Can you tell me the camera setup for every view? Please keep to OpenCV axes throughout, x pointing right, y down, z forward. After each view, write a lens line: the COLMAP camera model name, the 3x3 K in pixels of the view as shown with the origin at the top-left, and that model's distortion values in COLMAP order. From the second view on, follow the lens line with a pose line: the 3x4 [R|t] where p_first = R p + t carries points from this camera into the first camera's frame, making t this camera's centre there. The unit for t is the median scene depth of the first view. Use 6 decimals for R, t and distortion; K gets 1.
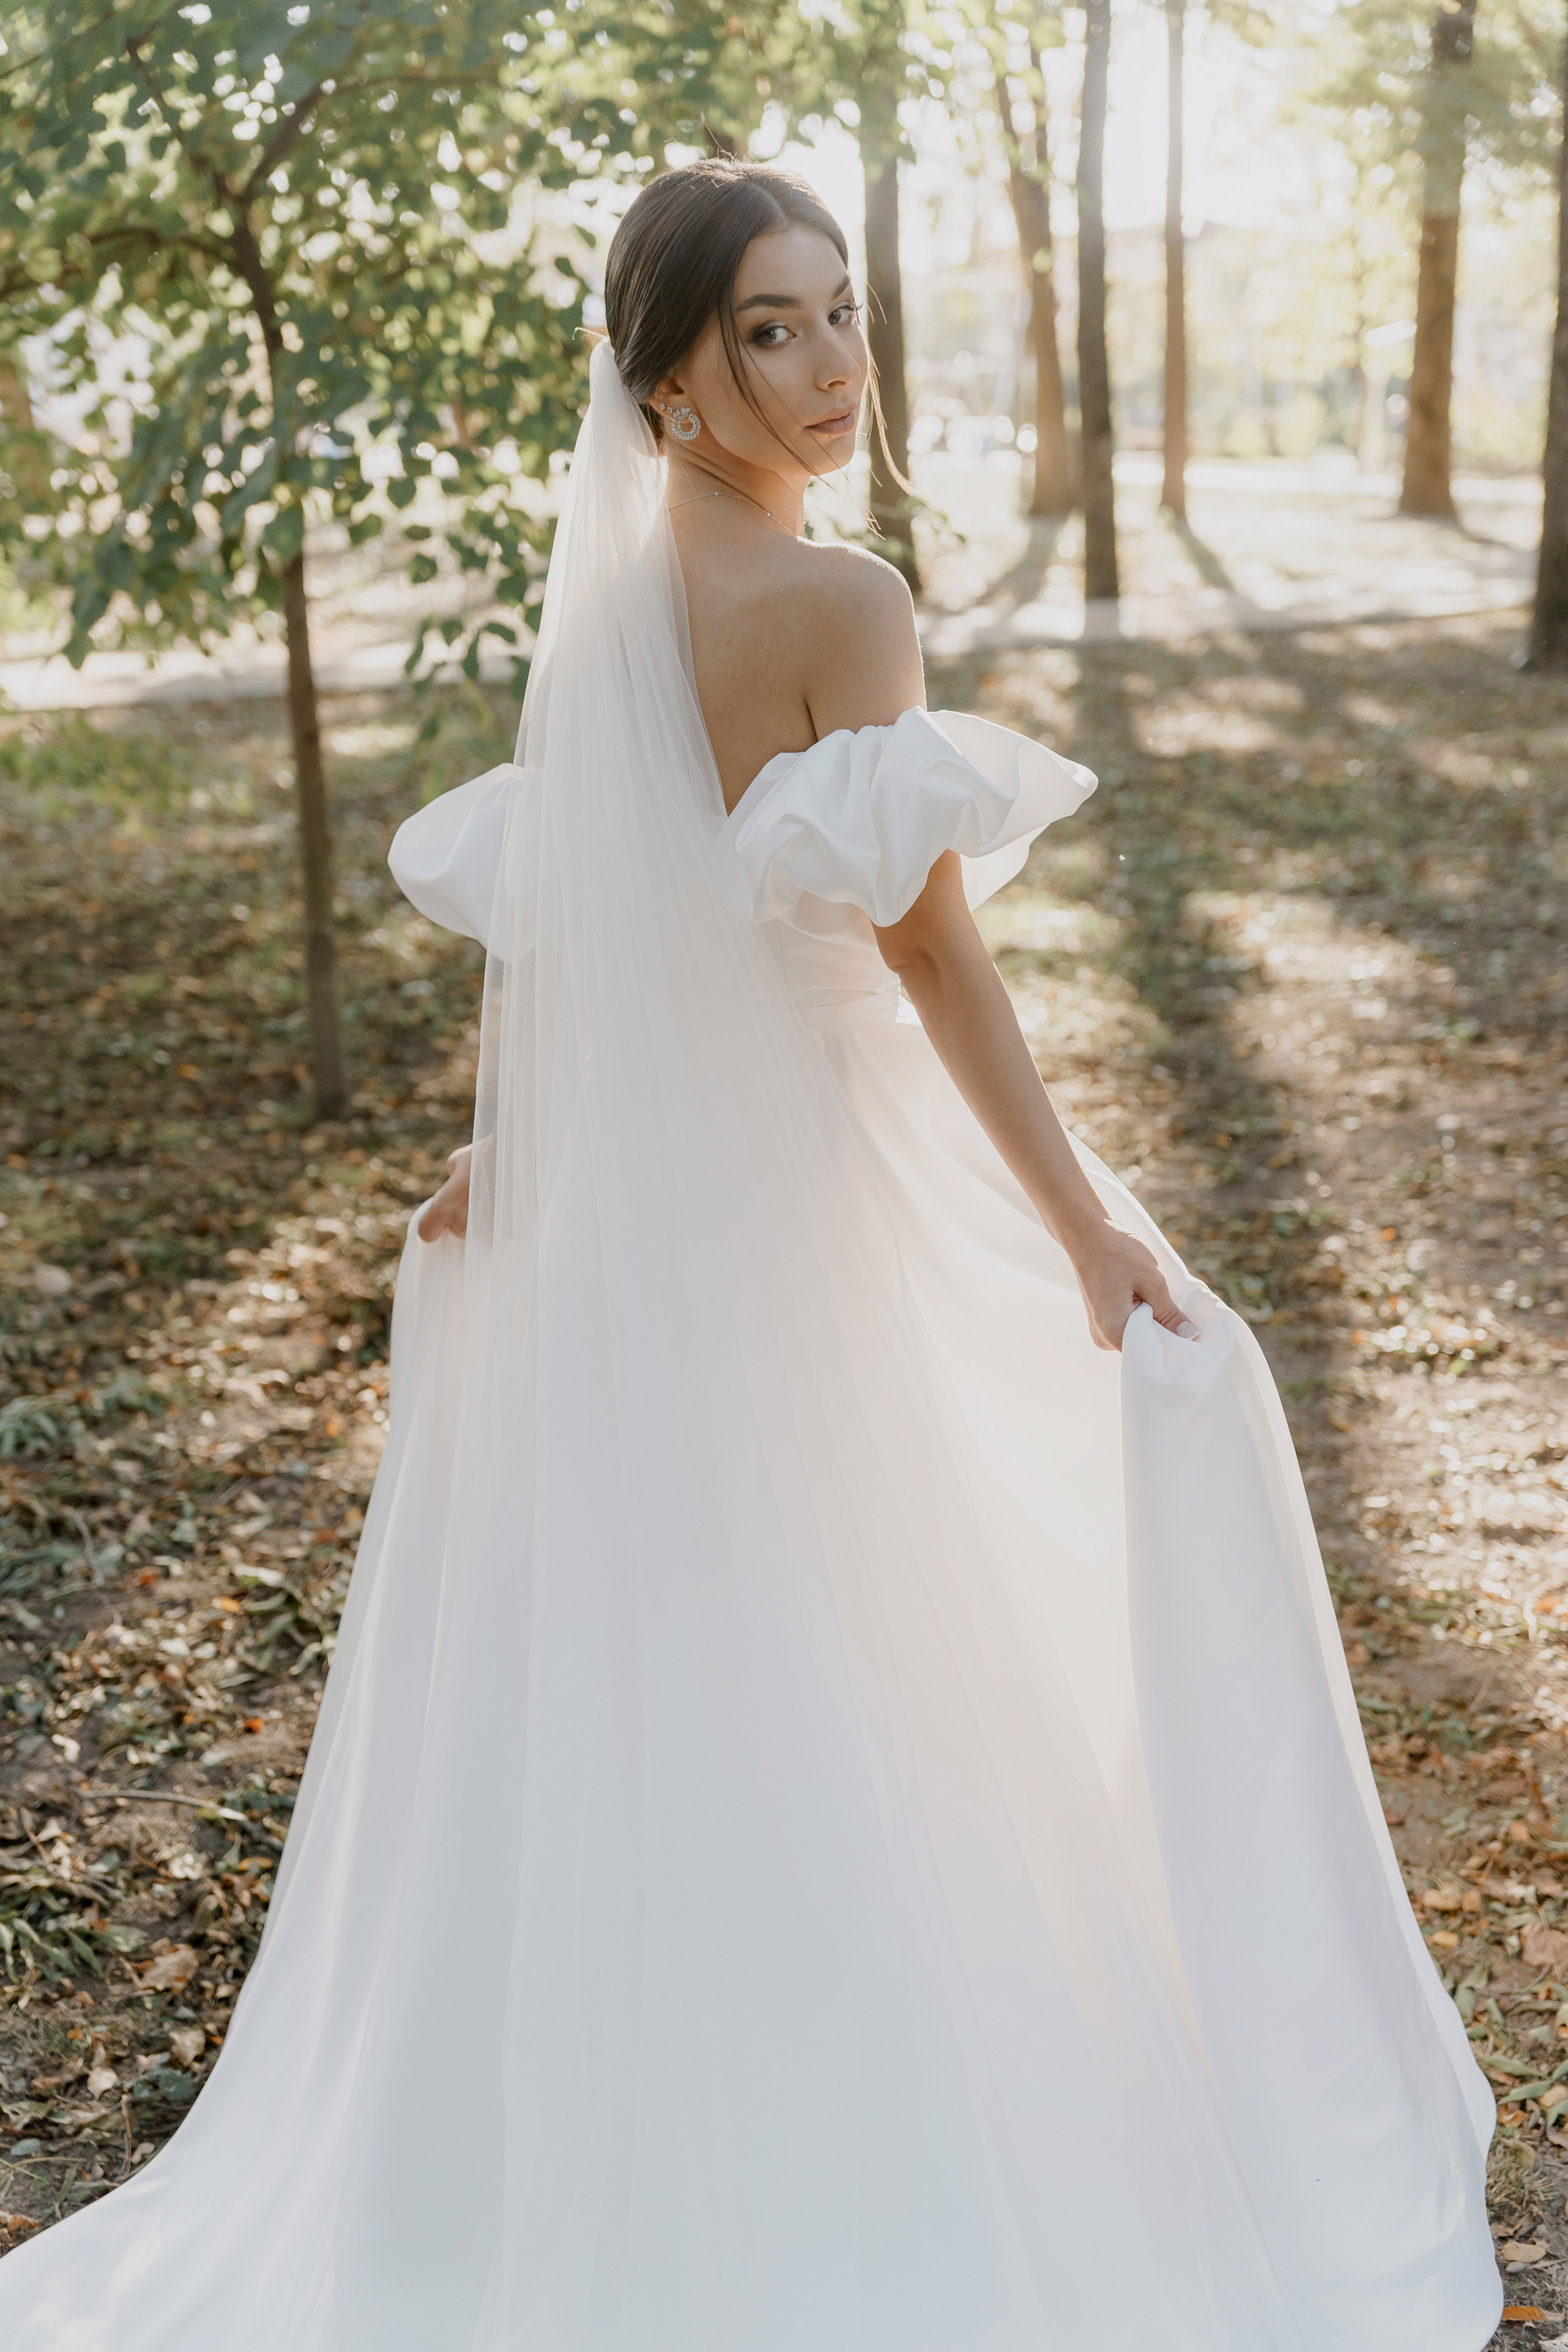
lens RADIAL K [[2832.6, 0, 773.0], [0, 2832.6, 1180.6], [0, 0, 1]] dist [0.000877, 0.000000]
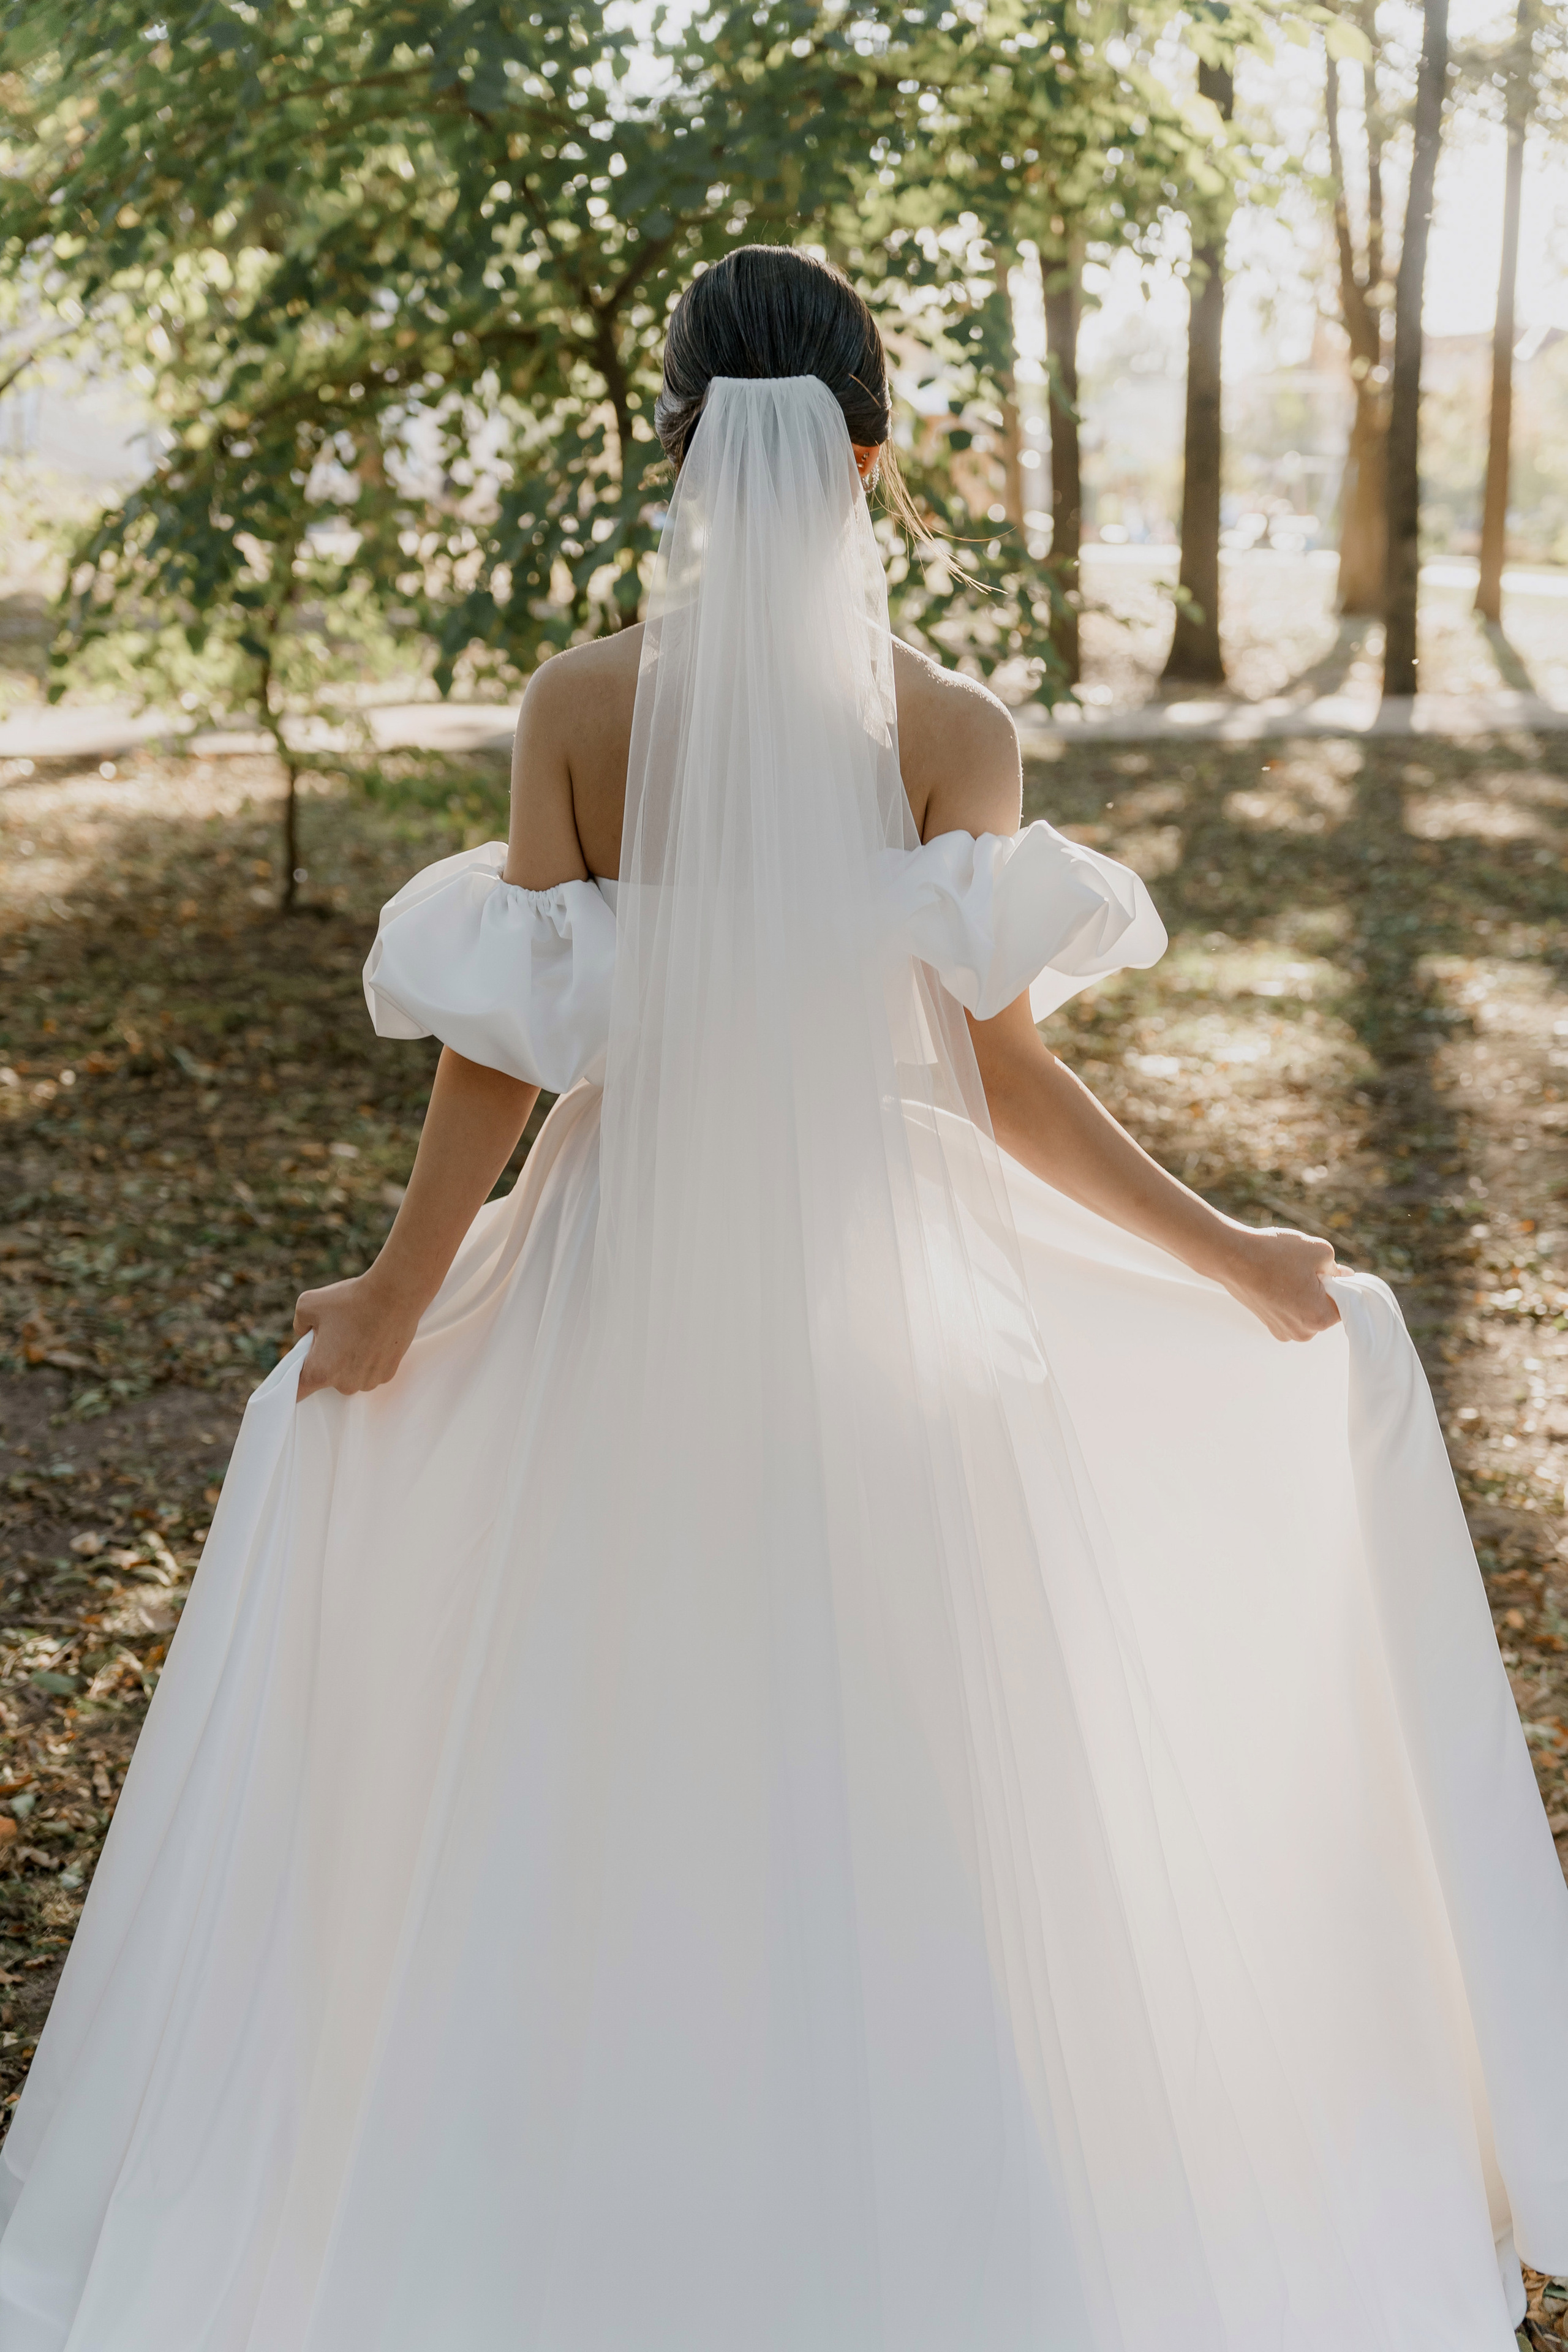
lens RADIAL K [[2832.6, 0, 780.3], [0, 2832.6, 1164.2], [0, 0, 1]] dist [0.000877, 0.000000]
pose [[0.993256, 0.058850, -0.099892, 0.016815], [-0.062199, 0.997590, -0.030757, 0.029310], [0.097841, 0.036763, 0.994523, -0.111683]]
